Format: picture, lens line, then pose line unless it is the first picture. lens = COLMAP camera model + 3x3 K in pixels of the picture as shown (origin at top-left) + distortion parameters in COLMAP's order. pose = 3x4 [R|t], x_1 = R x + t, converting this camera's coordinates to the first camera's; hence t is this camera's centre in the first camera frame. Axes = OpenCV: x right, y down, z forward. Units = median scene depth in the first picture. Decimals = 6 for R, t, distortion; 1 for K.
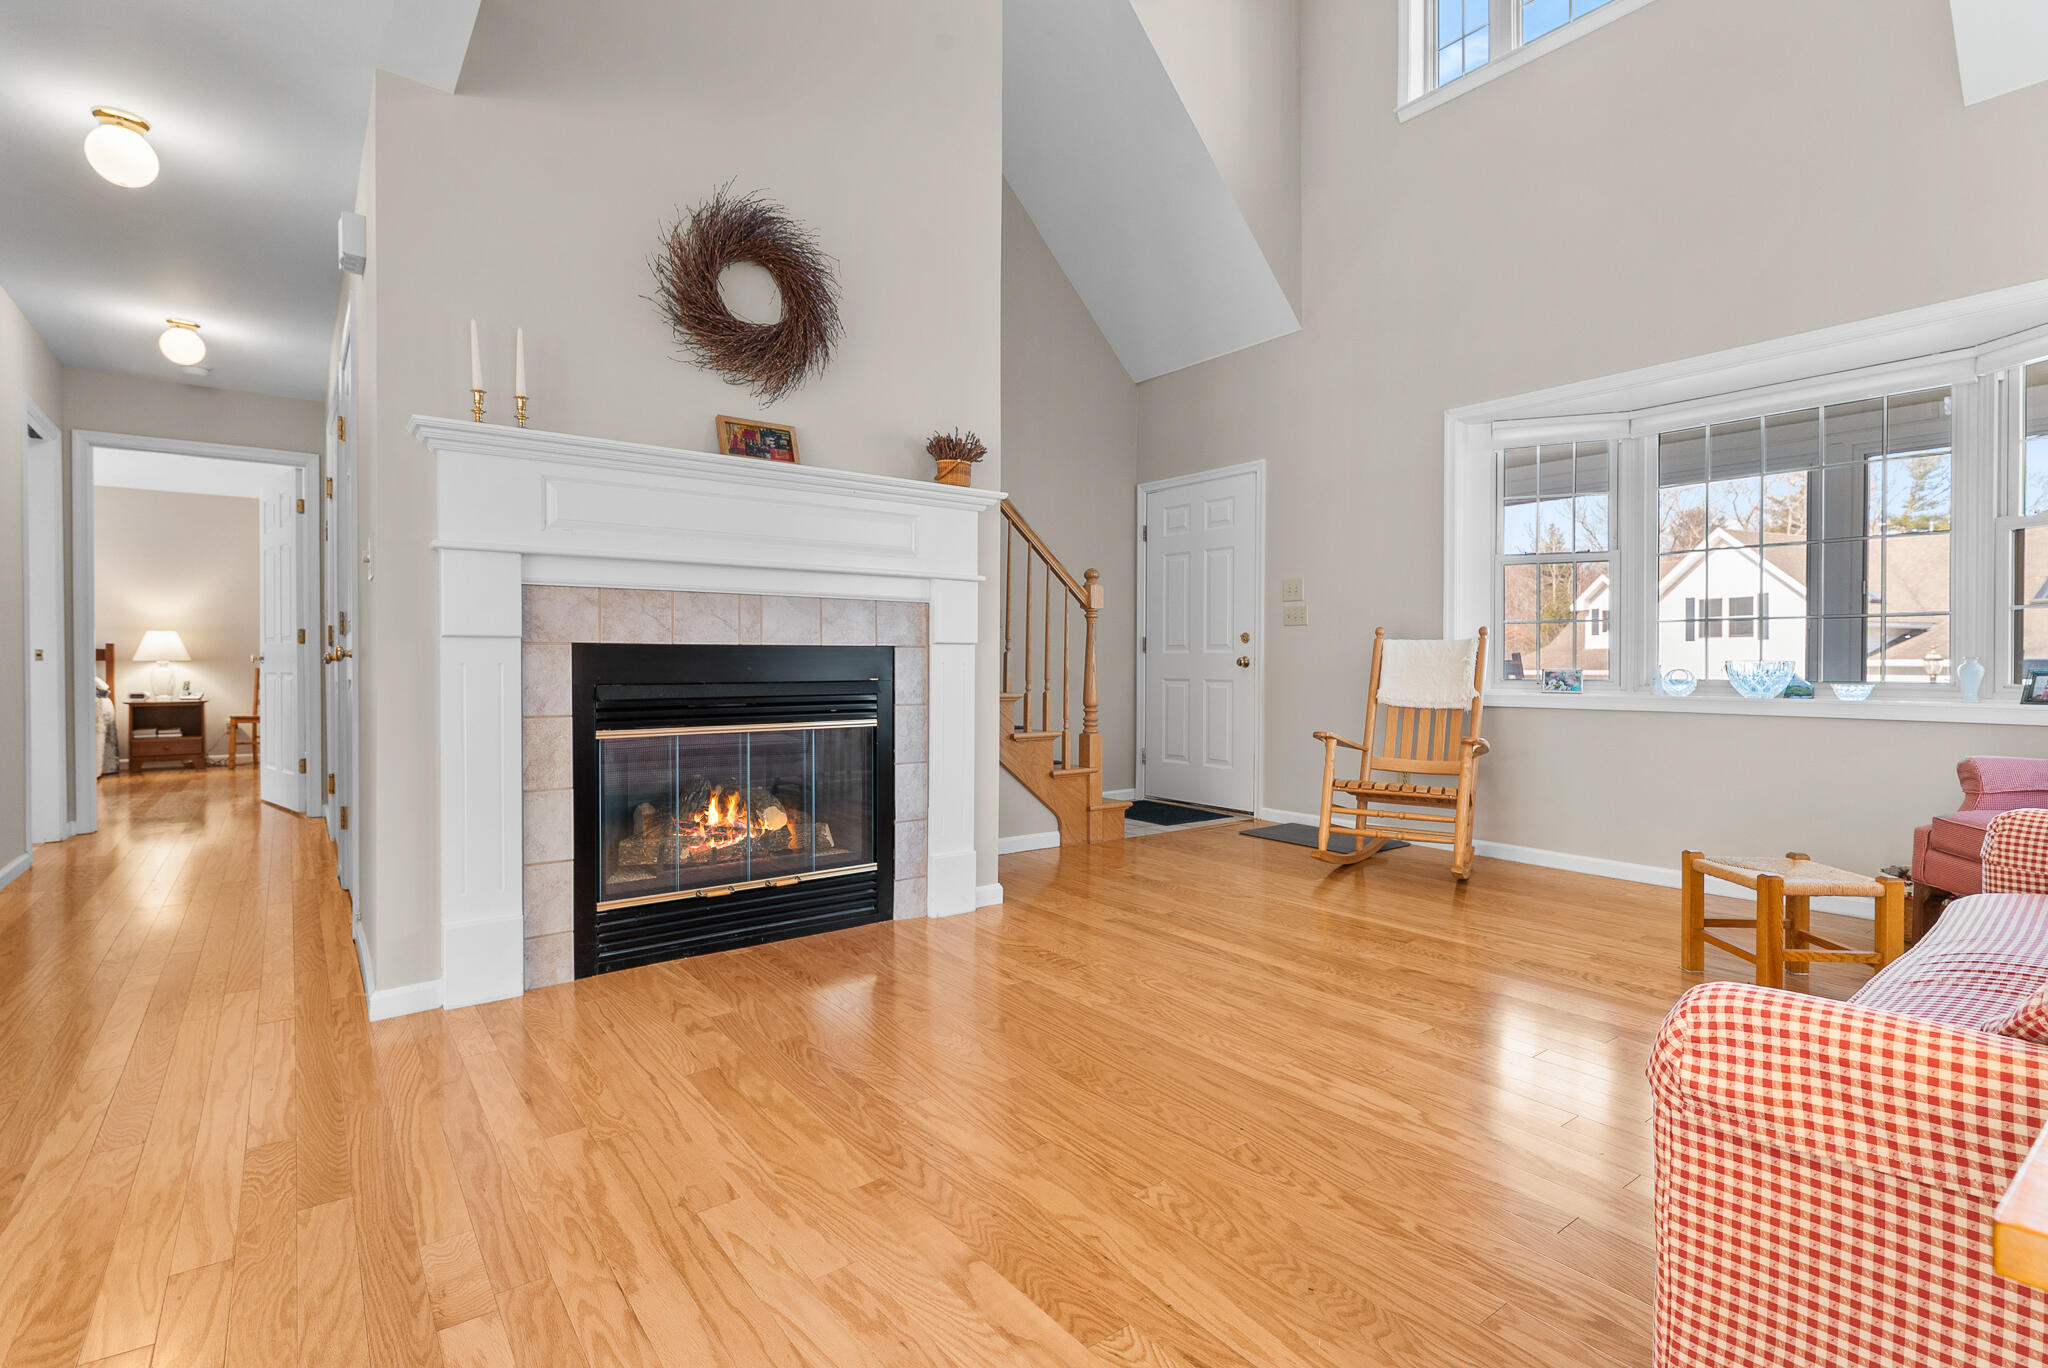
lens RADIAL K [[963.7, 0, 1023.3], [0, 963.7, 665.4], [0, 0, 1]] dist [0.003186, 0.000083]
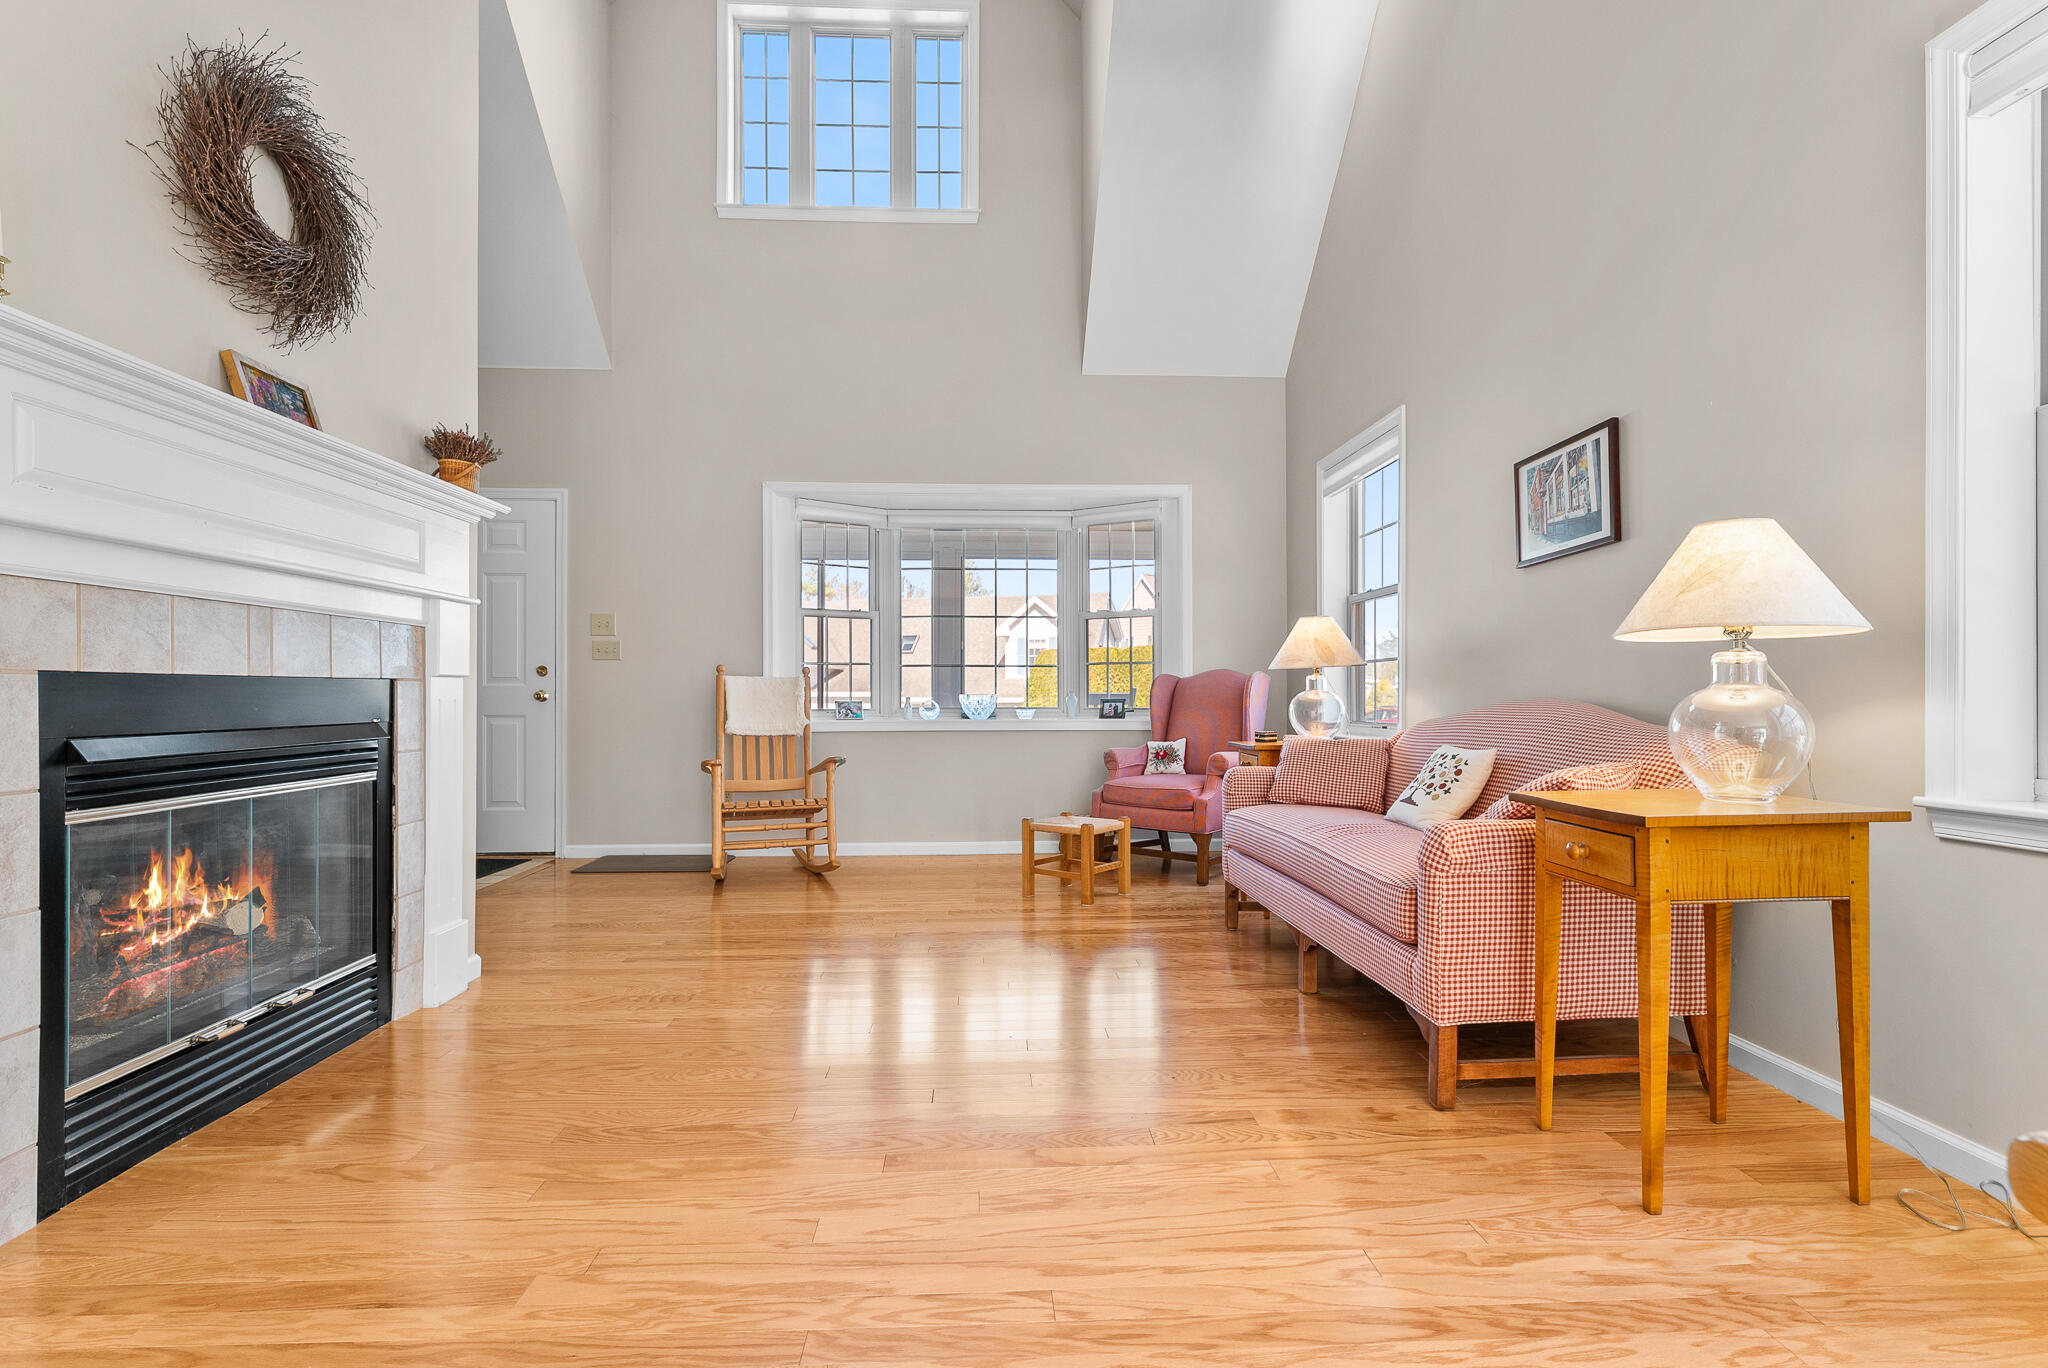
lens RADIAL K [[967.1, 0, 1024.0], [0, 967.1, 684.0], [0, 0, 1]] dist [-0.000807, -0.000146]
pose [[0.563662, 0.006812, 0.825977, -0.503911], [0.004859, 0.999921, -0.011562, -0.003832], [-0.825991, 0.010530, 0.563585, 0.112237]]
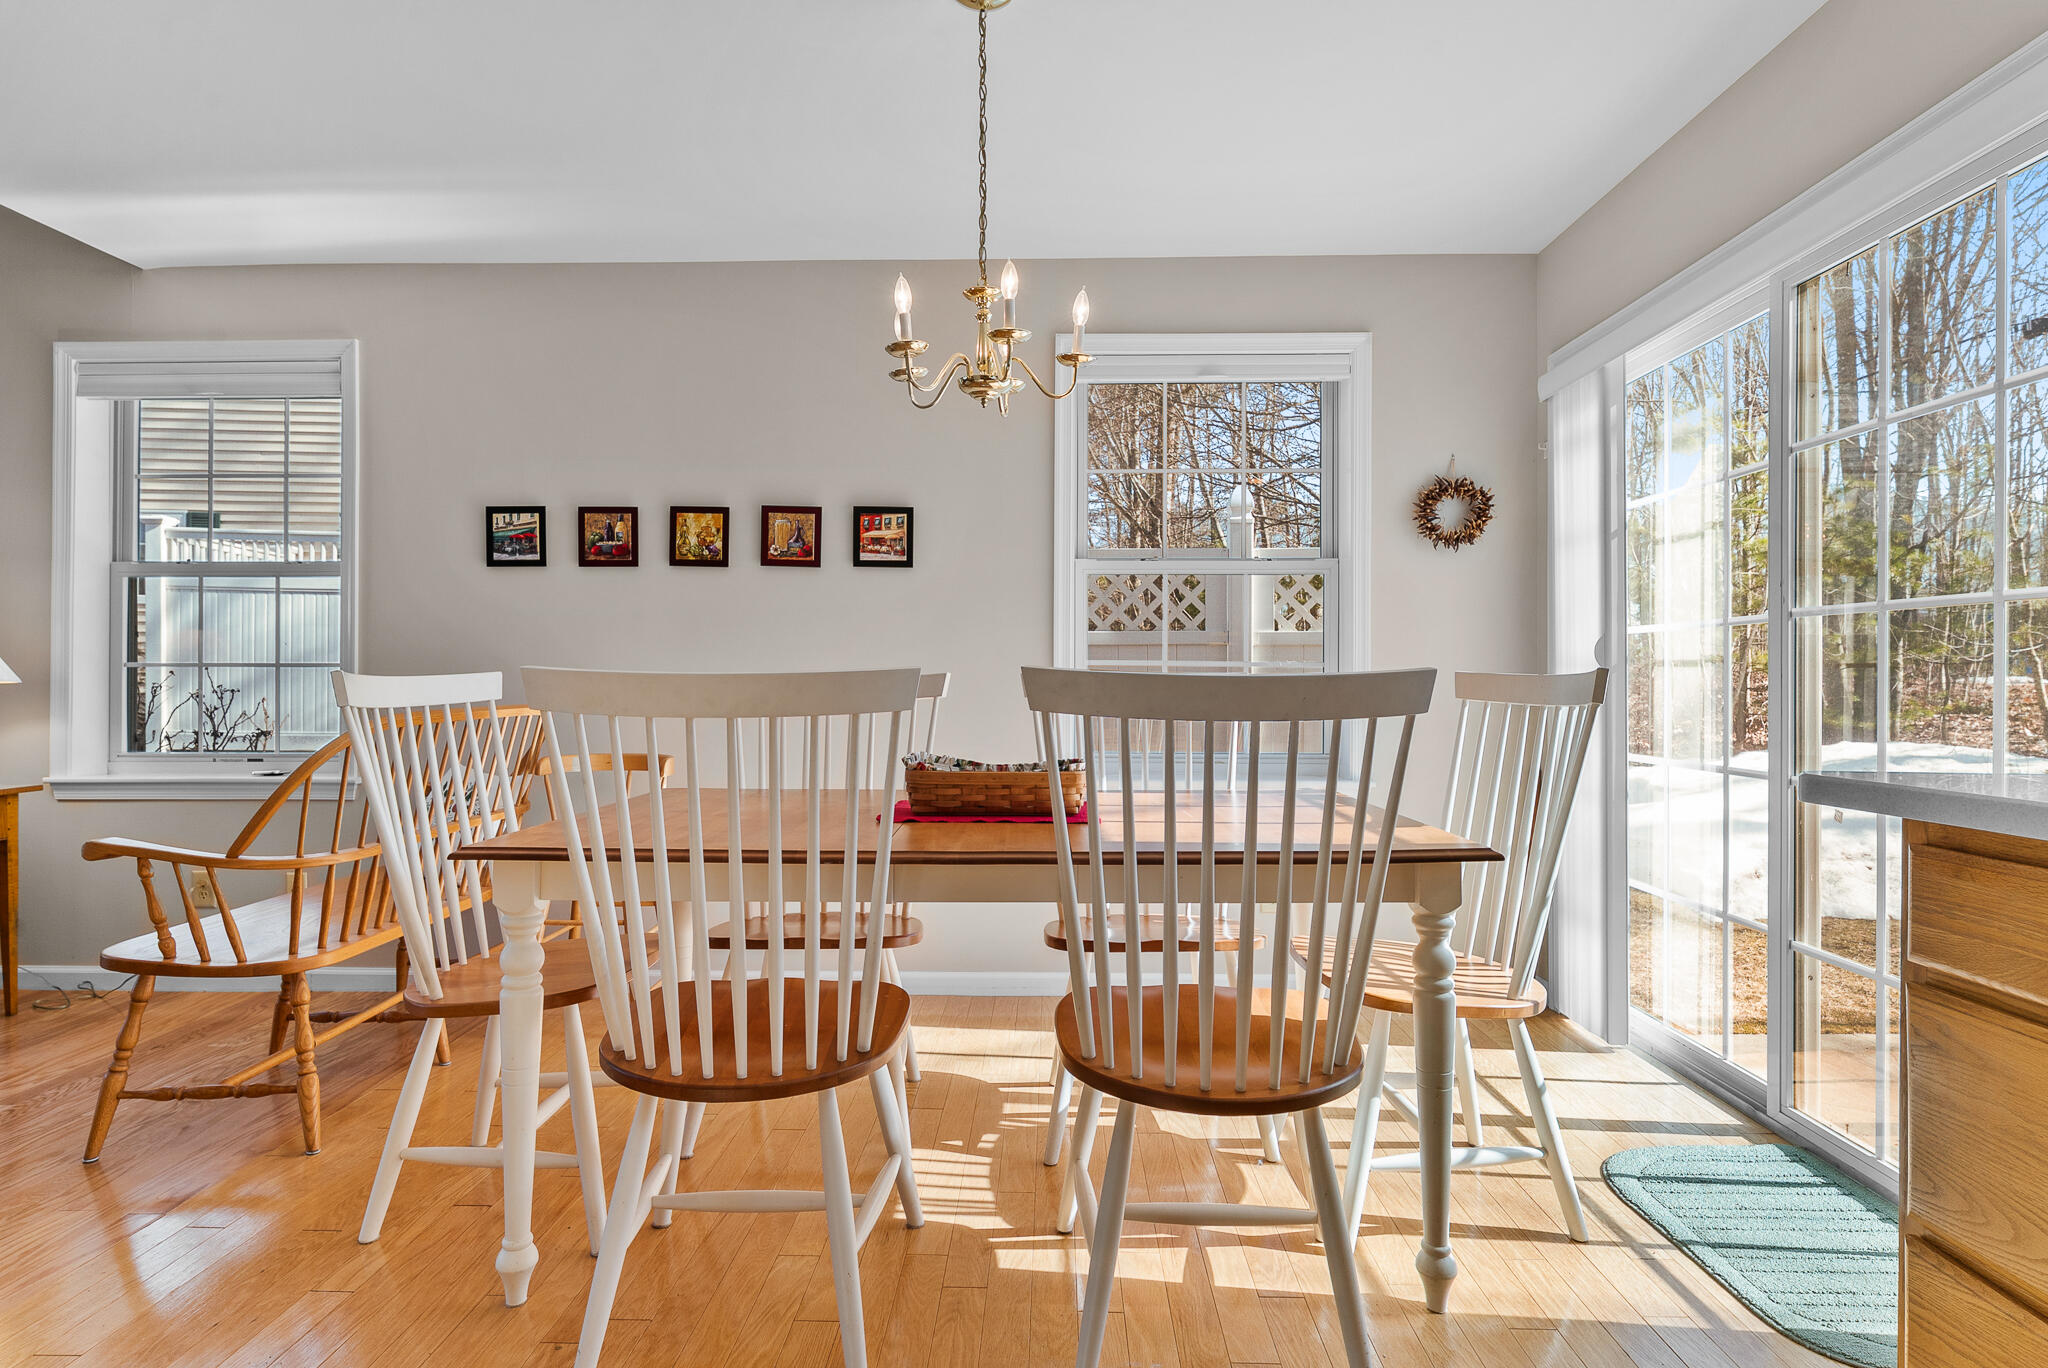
lens RADIAL K [[1097.3, 0, 1024.0], [0, 1097.3, 684.0], [0, 0, 1]] dist [0.001885, 0.000637]
pose [[-0.781539, 0.002370, 0.623852, -1.216739], [0.004532, 0.999988, 0.001879, -0.034549], [-0.623840, 0.004296, -0.781541, 0.252173]]
